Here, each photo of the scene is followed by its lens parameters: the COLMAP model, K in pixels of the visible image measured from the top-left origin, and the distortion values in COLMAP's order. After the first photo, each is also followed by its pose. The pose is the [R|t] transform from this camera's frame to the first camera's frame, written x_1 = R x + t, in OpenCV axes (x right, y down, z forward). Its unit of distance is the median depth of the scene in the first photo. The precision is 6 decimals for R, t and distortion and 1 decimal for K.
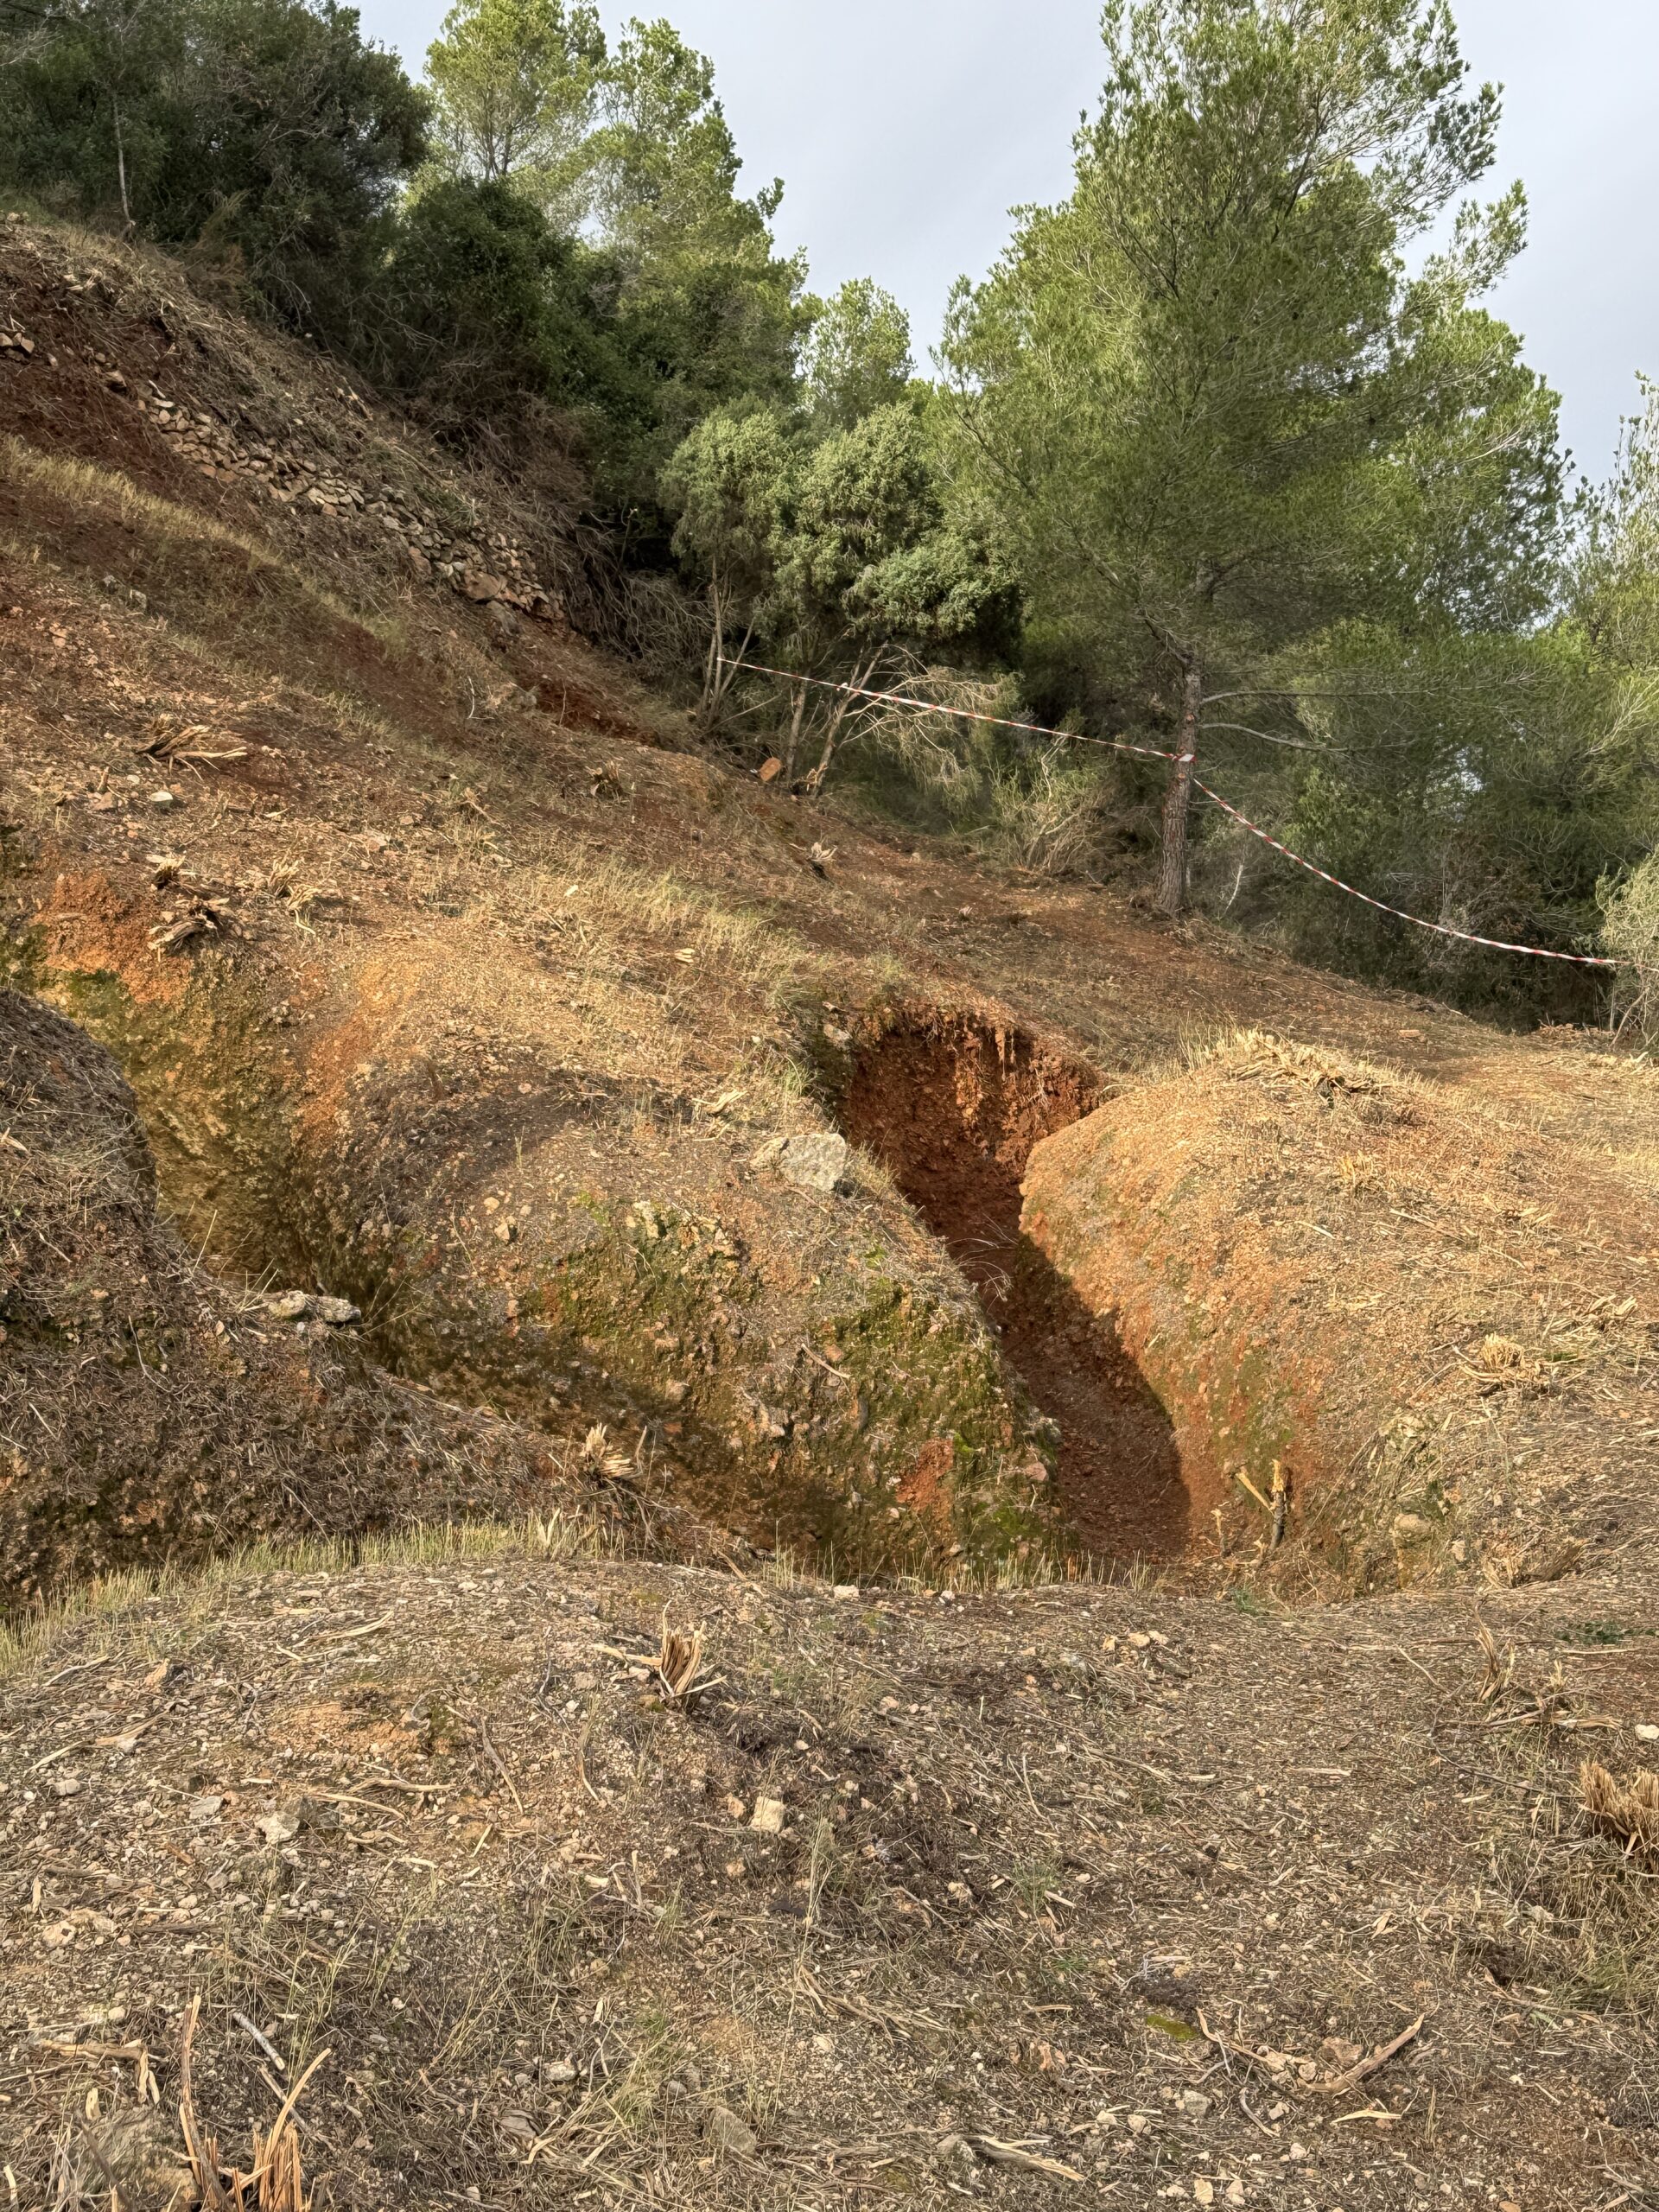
lens RADIAL K [[2646.6, 0, 830.3], [0, 2646.6, 1108.8], [0, 0, 1]] dist [0.019561, 0.000000]
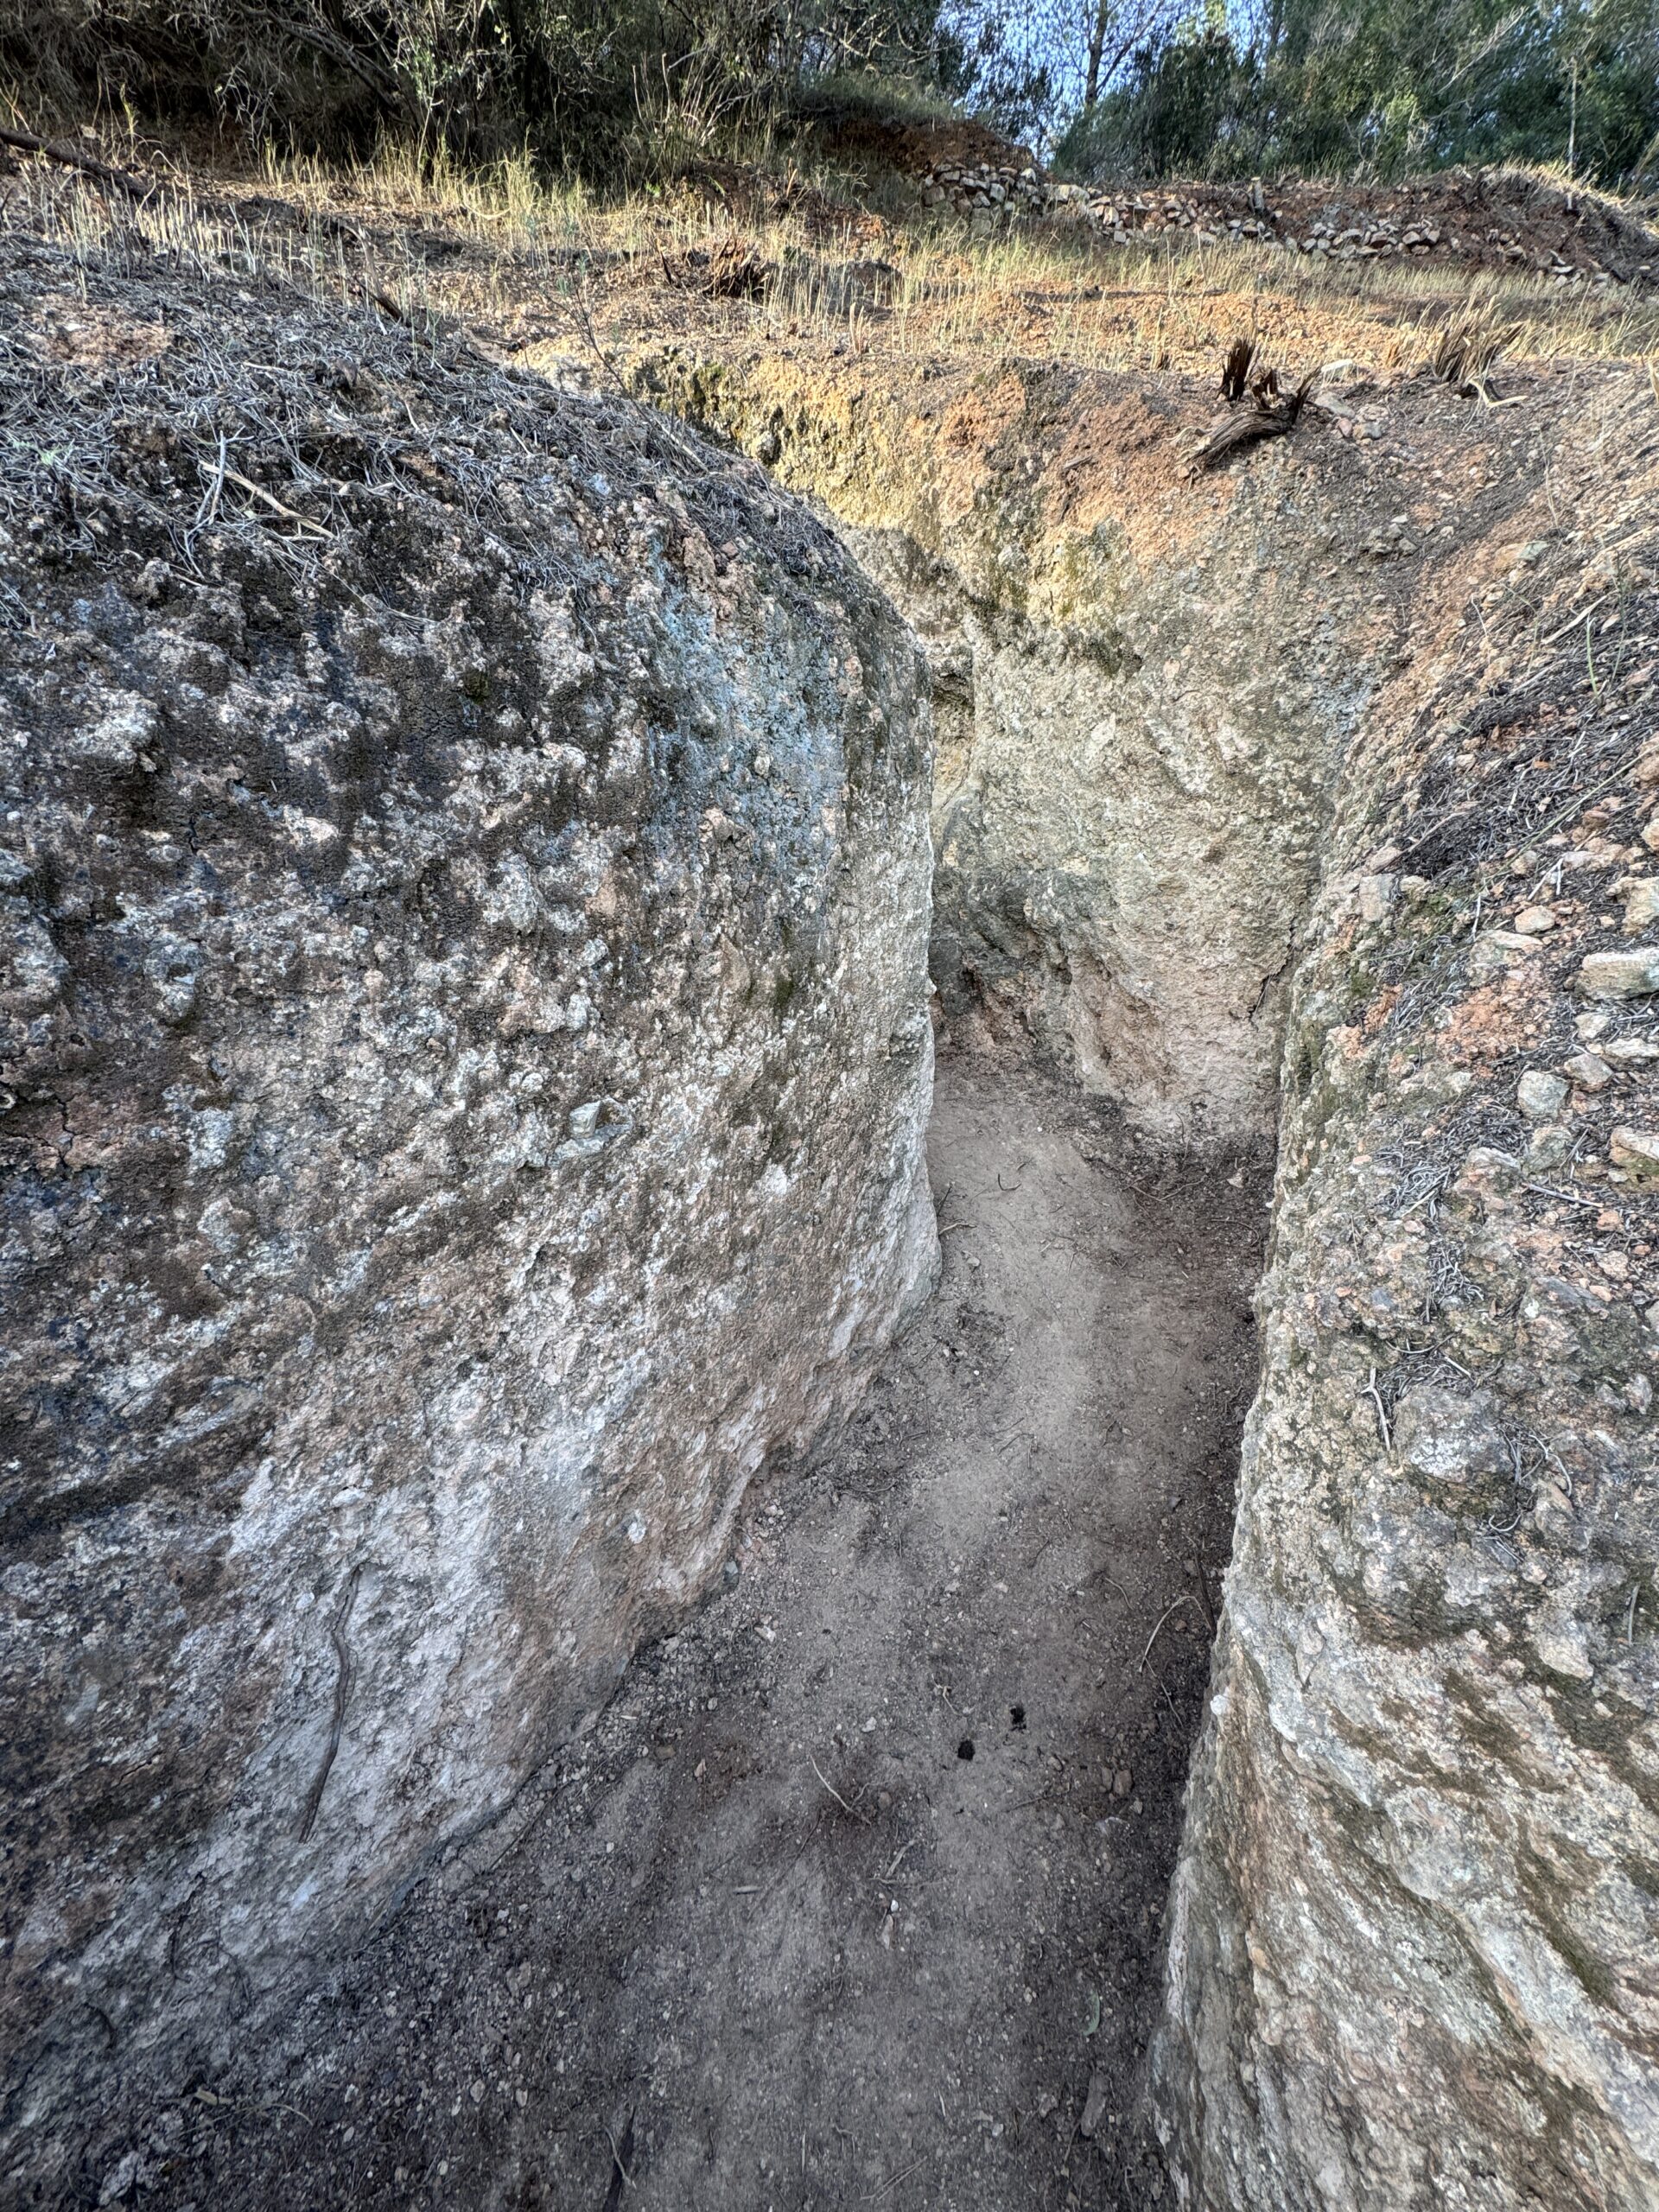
lens RADIAL K [[888.4, 0, 829.3], [0, 888.4, 1102.4], [0, 0, 1]] dist [0.000237, -0.000275]
pose [[0.603565, 0.190783, -0.774152, -0.106736], [0.004457, 0.970128, 0.242554, 0.038046], [0.797302, -0.149848, 0.584684, 0.778355]]
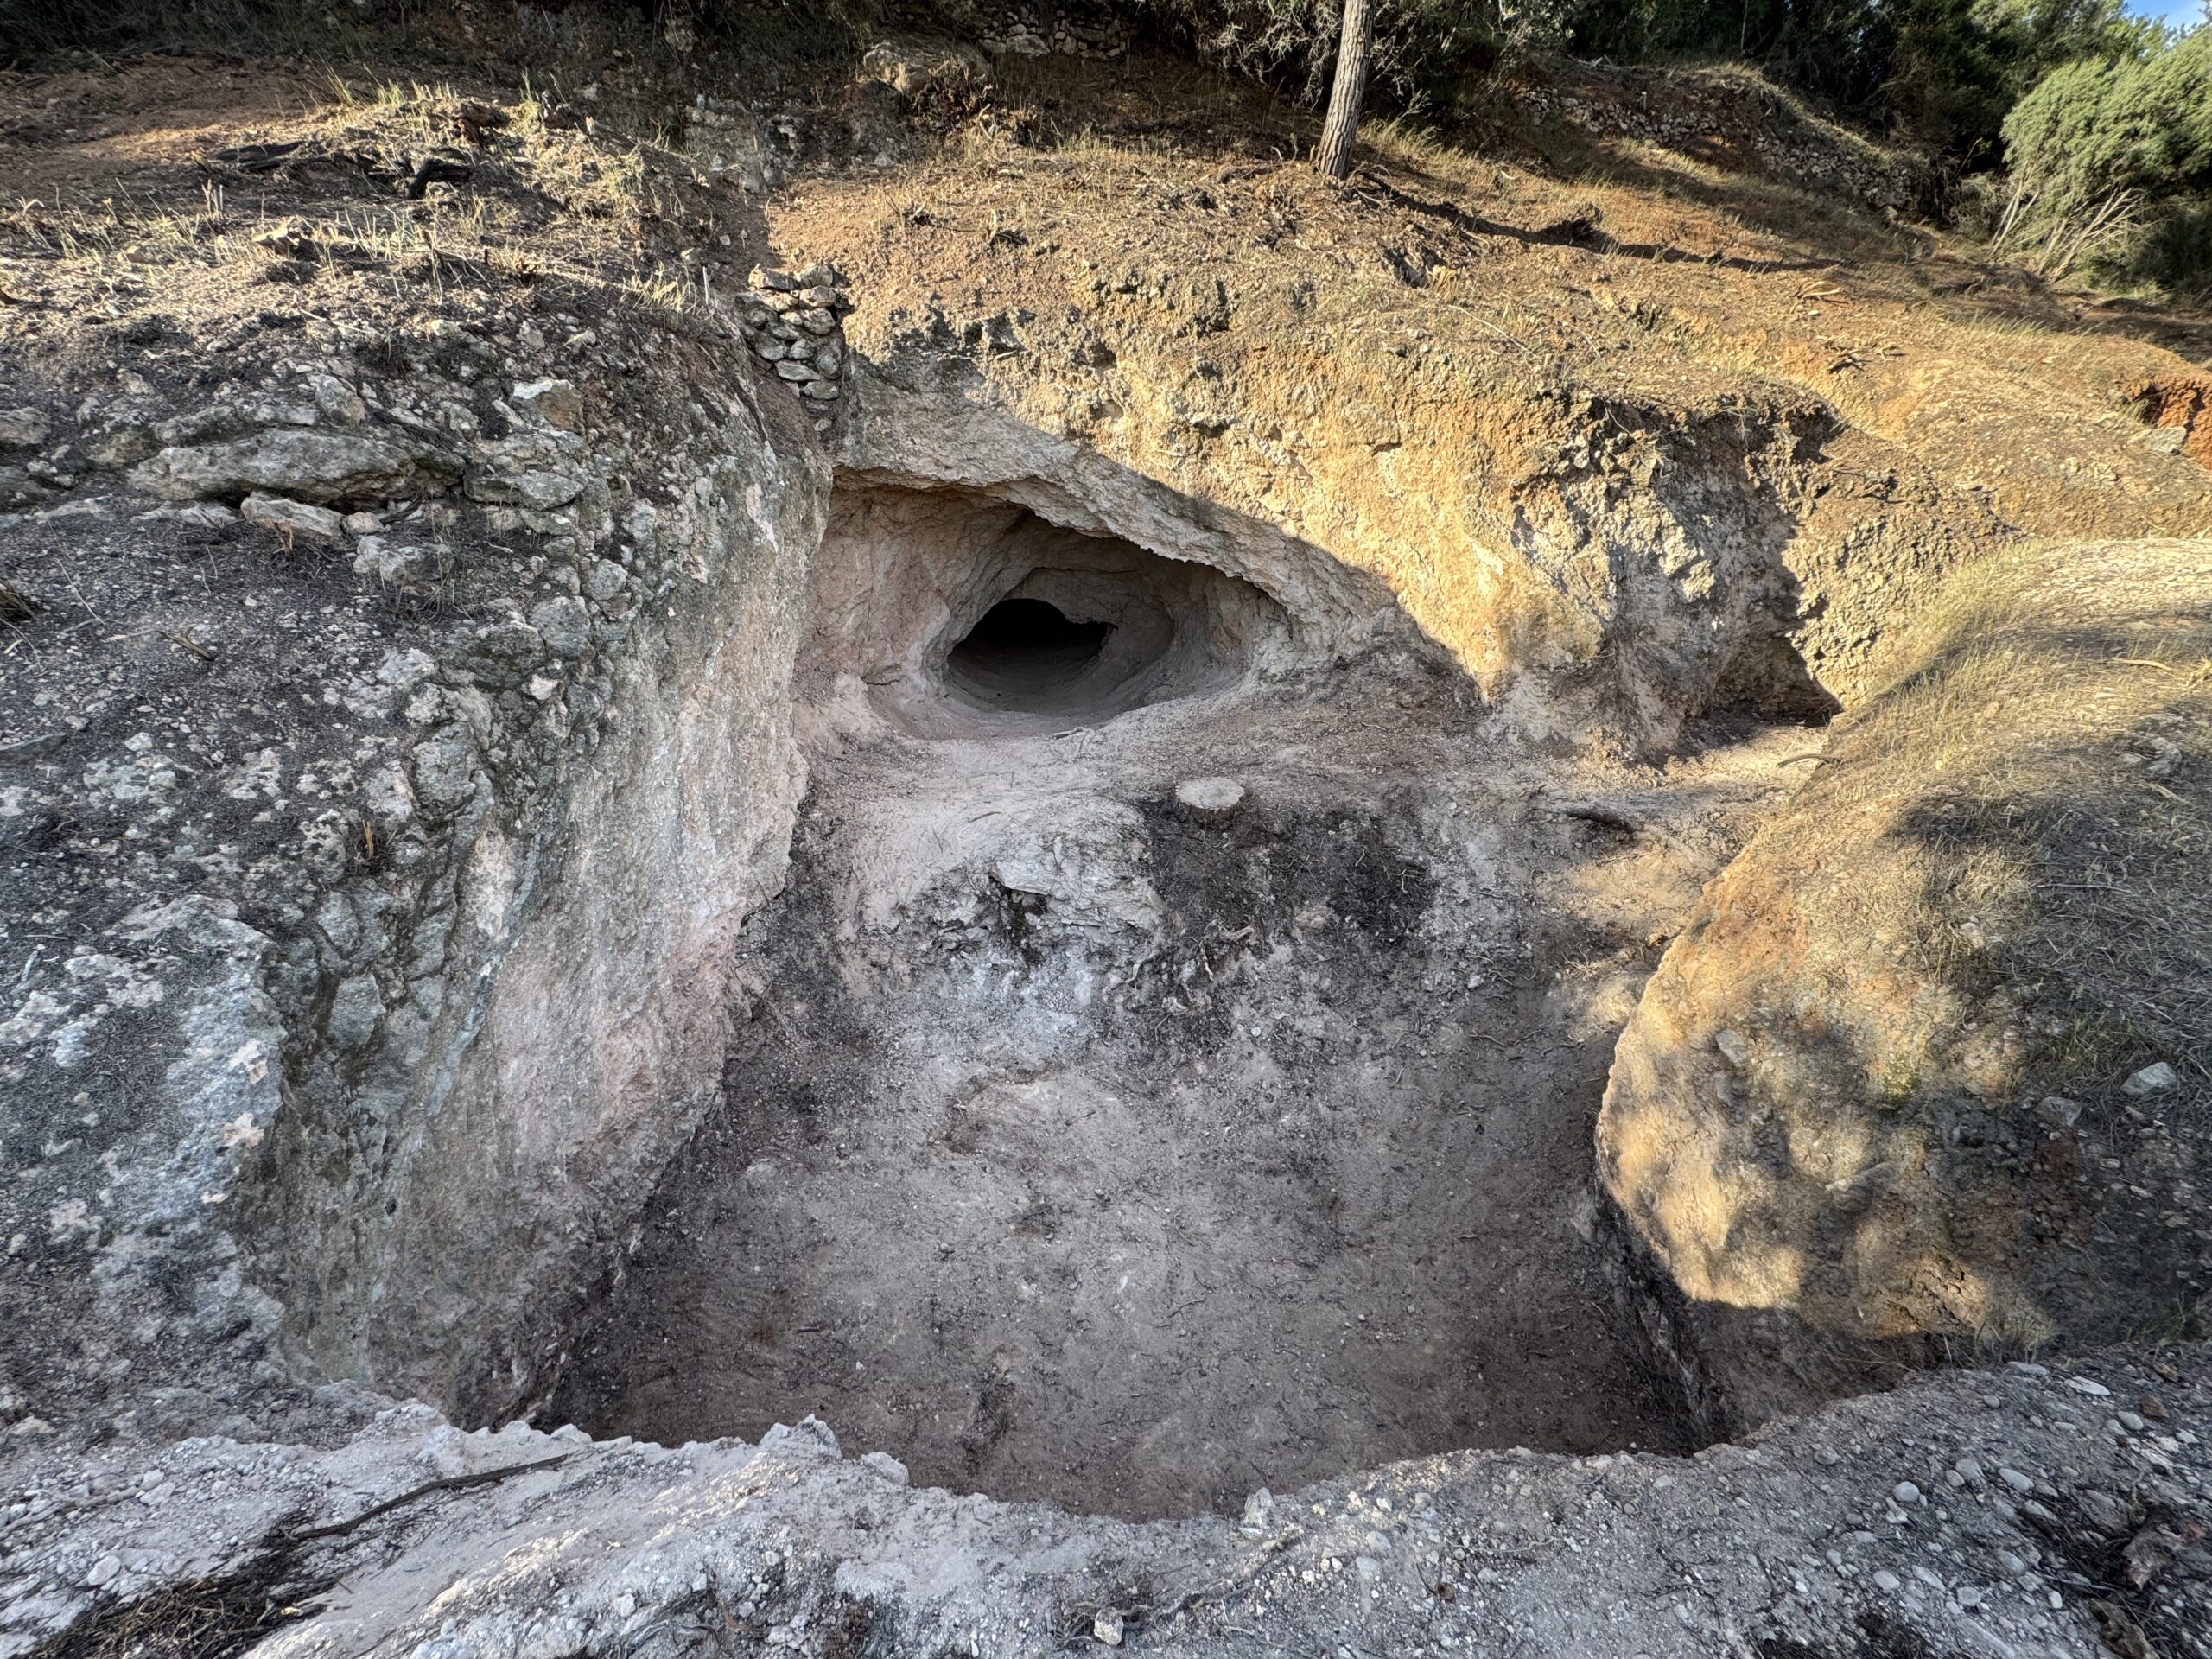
lens RADIAL K [[888.4, 0, 1104.3], [0, 888.4, 823.9], [0, 0, 1]] dist [0.000237, -0.000275]
pose [[0.769404, 0.205723, -0.604728, -0.173348], [0.029077, 0.934456, 0.354889, 0.029815], [0.638101, -0.290636, 0.712992, -0.280771]]
